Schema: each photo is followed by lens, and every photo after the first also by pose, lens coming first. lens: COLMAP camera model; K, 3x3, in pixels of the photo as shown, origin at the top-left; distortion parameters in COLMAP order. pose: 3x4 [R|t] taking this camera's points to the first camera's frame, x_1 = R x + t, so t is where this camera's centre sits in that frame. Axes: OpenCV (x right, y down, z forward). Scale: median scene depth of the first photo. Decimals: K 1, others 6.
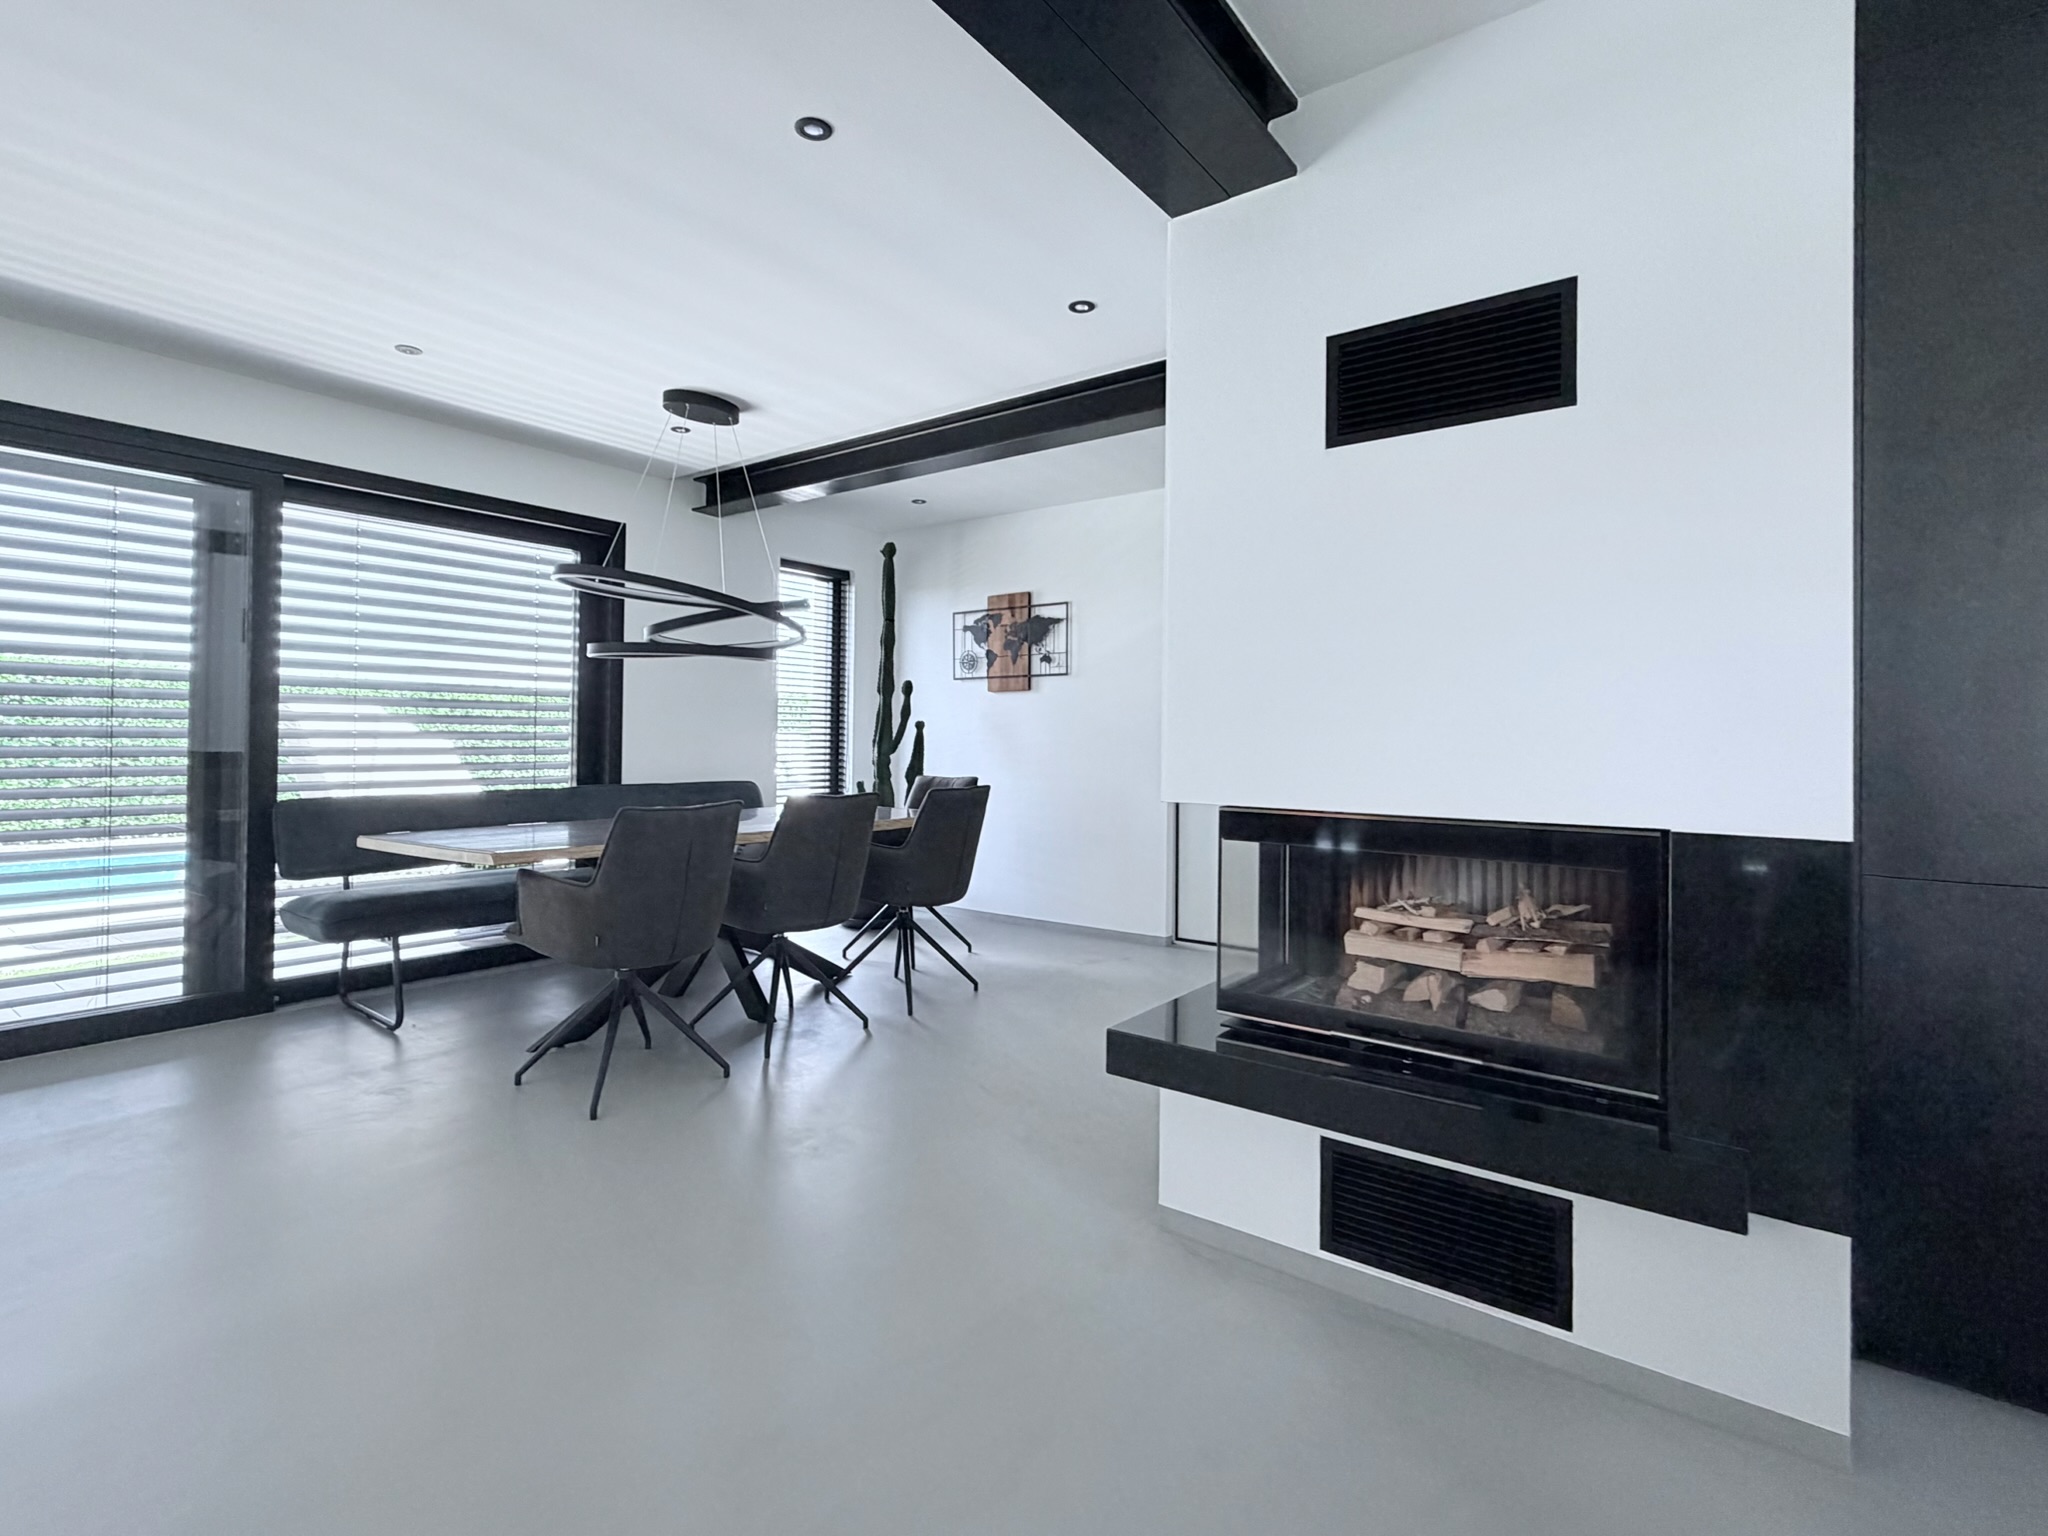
lens RADIAL K [[966.3, 0, 1013.0], [0, 966.3, 727.4], [0, 0, 1]] dist [-0.001724, -0.001083]
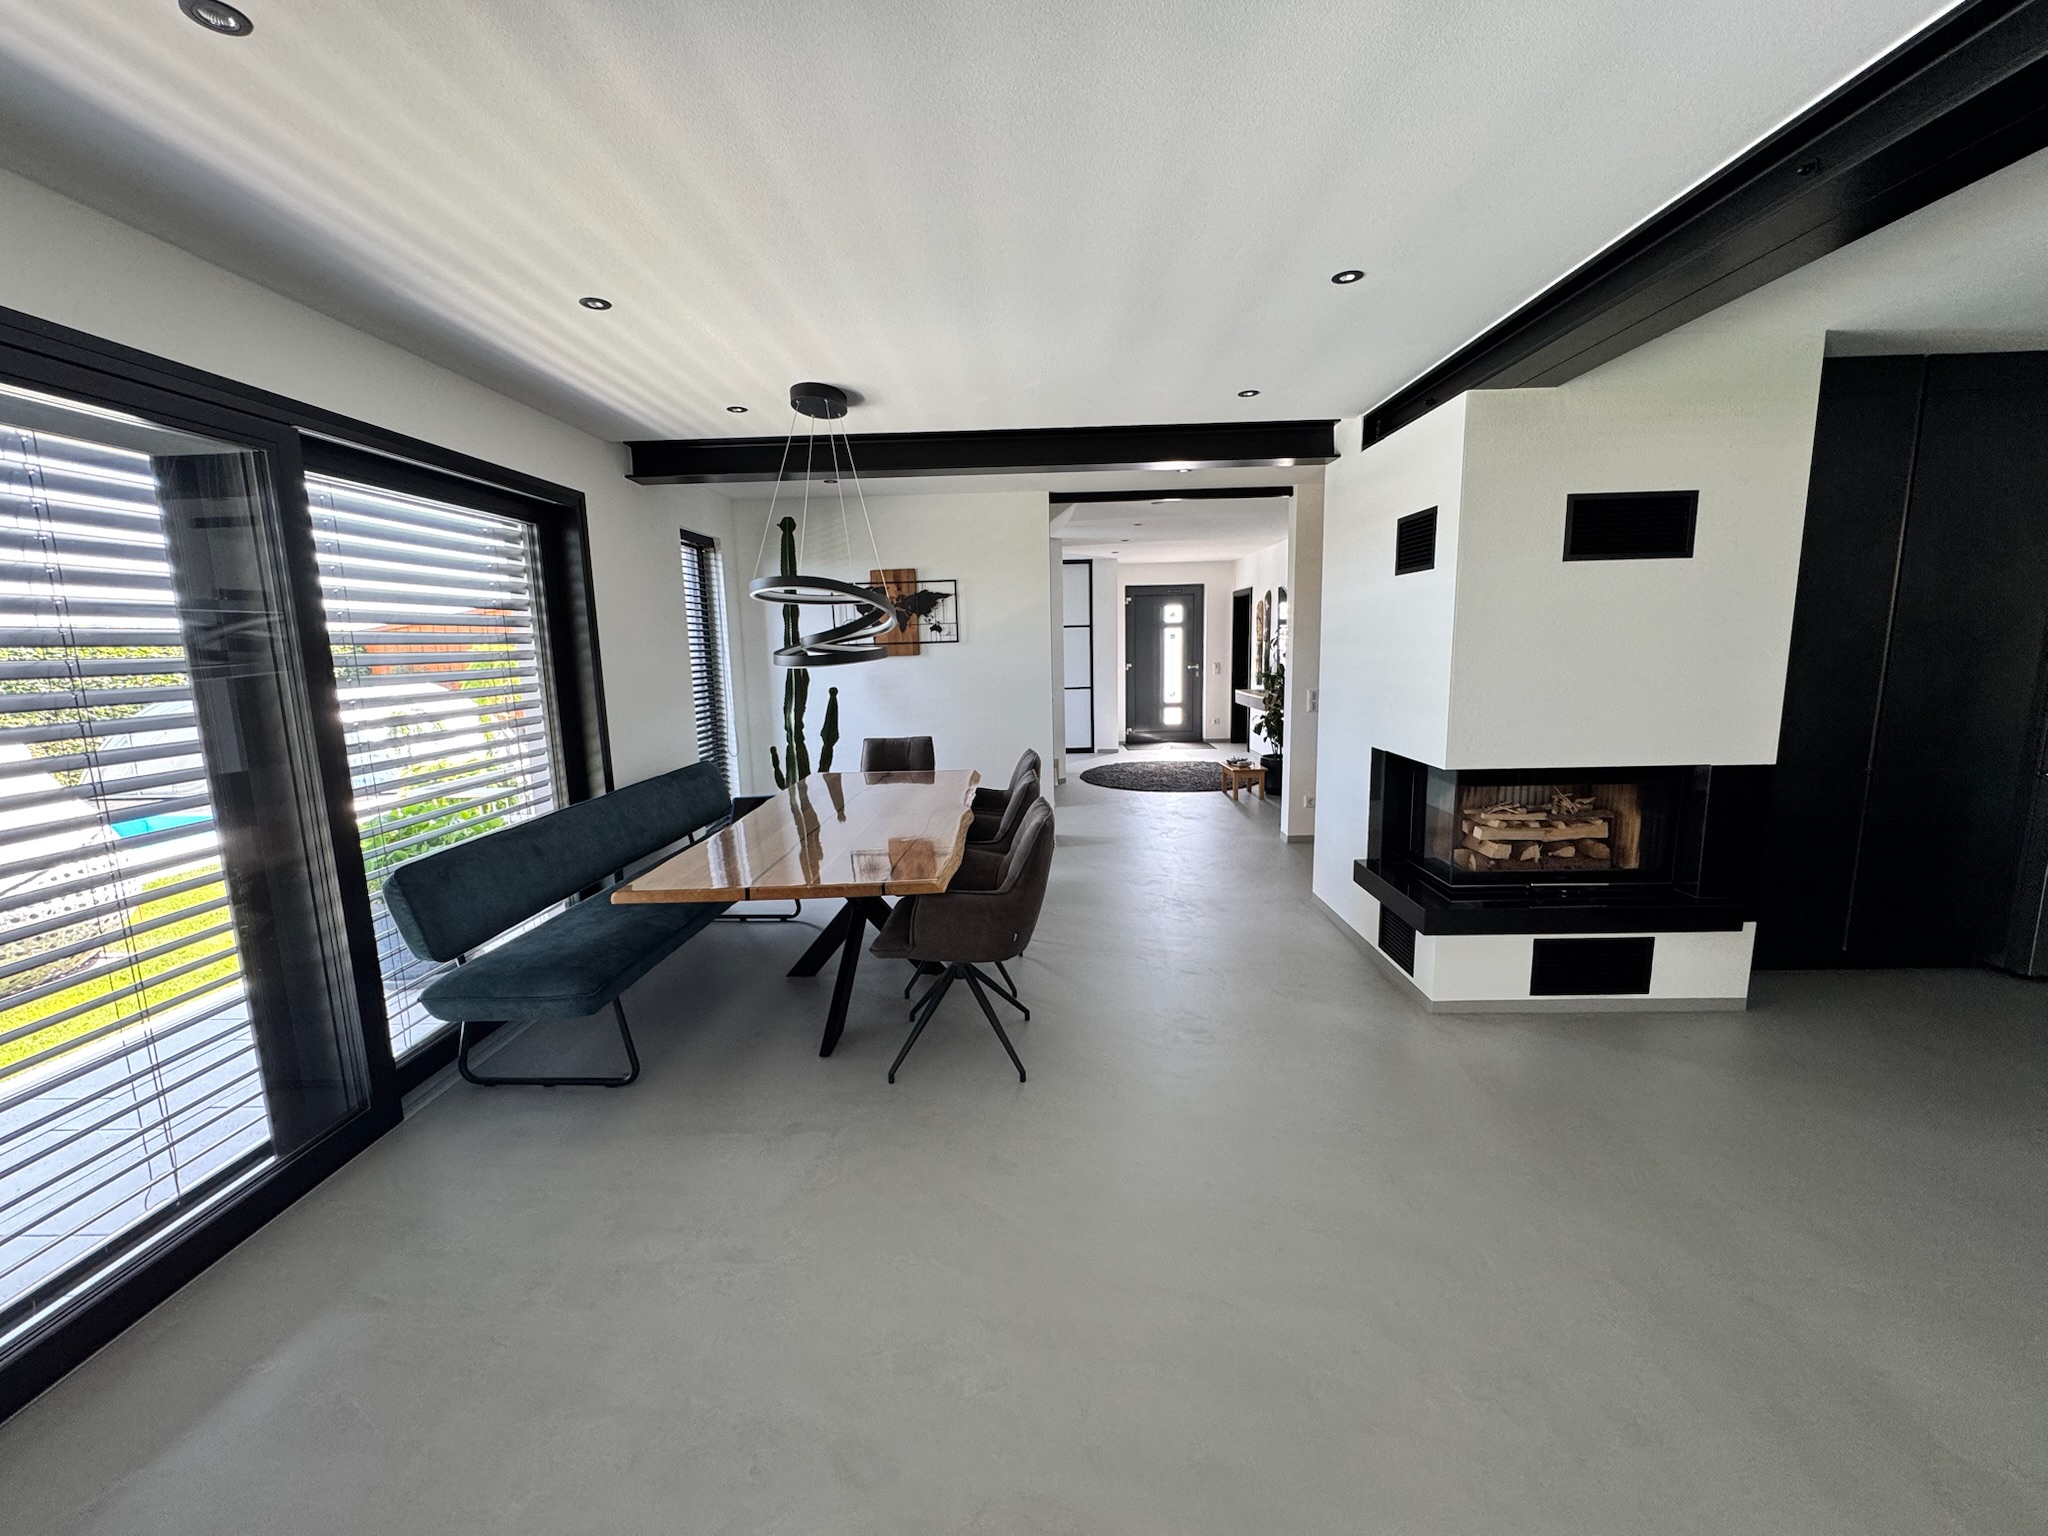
lens RADIAL K [[812.7, 0, 1024.0], [0, 812.7, 768.0], [0, 0, 1]] dist [-0.001783, 0.000087]
pose [[0.814502, -0.120198, 0.567573, -0.701562], [0.027219, 0.985142, 0.169569, -0.103617], [-0.579522, -0.122665, 0.805672, 0.179536]]
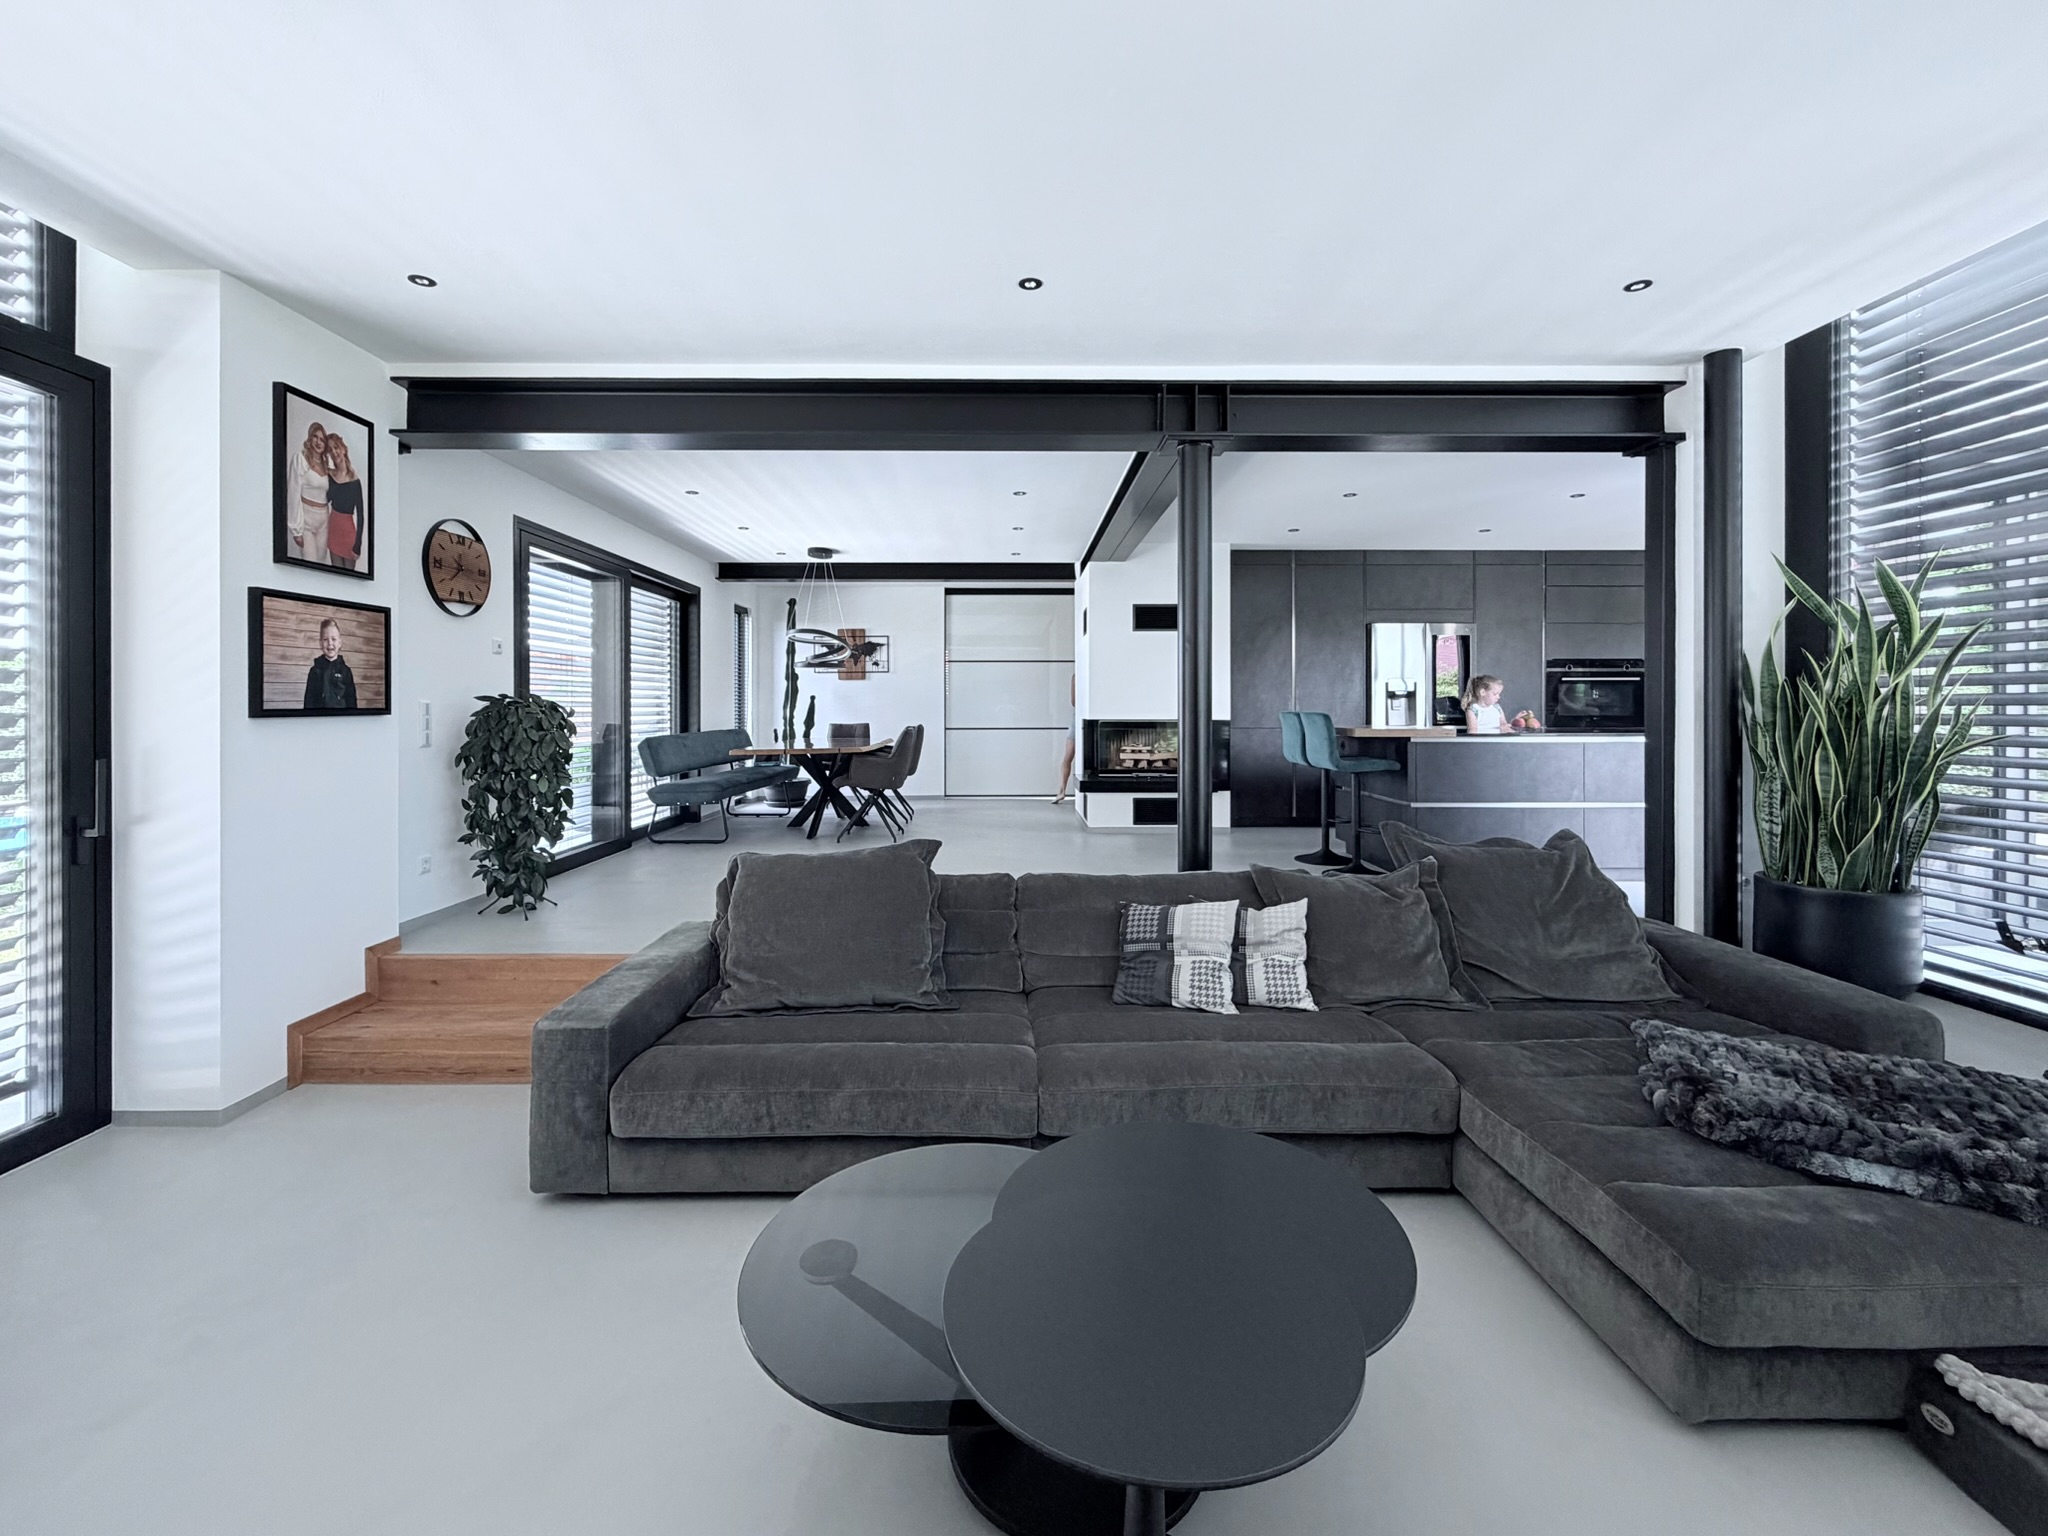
lens RADIAL K [[823.5, 0, 1011.5], [0, 823.5, 710.6], [0, 0, 1]] dist [-0.000181, 0.000017]
pose [[0.795836, -0.015603, 0.605311, -1.167085], [0.003254, 0.999764, 0.021492, -0.015882], [-0.605503, -0.015134, 0.795699, -0.781460]]
